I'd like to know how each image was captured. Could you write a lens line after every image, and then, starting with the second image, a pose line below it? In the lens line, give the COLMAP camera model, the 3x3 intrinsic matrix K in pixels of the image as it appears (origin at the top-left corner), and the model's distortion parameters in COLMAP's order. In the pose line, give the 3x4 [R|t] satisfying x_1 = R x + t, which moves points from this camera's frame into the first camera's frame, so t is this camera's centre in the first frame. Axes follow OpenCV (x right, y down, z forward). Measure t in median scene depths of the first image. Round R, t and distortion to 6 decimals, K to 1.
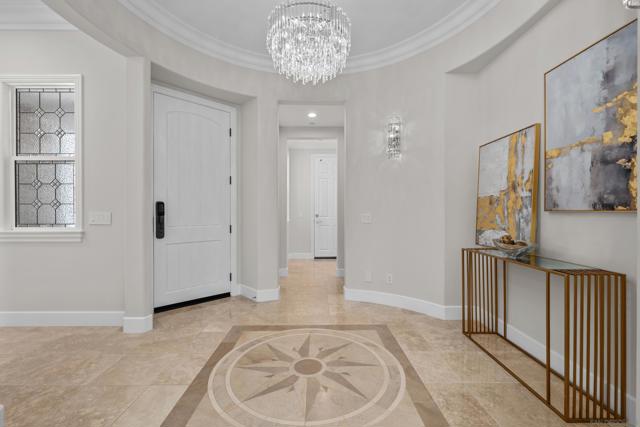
lens RADIAL K [[284.6, 0, 319.9], [0, 284.6, 214.7], [0, 0, 1]] dist [0.001688, 0.000077]
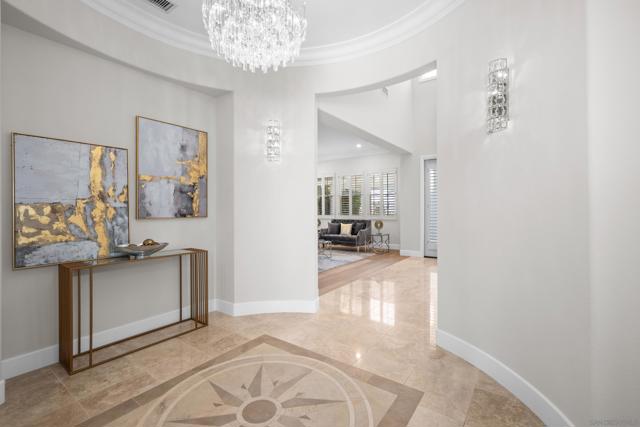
lens RADIAL K [[284.6, 0, 318.8], [0, 284.6, 209.0], [0, 0, 1]] dist [0.001688, 0.000077]
pose [[-0.804632, 0.001684, 0.593771, -0.719926], [0.008880, 0.999918, 0.009198, -0.067374], [-0.593707, 0.012673, -0.804581, 1.660476]]
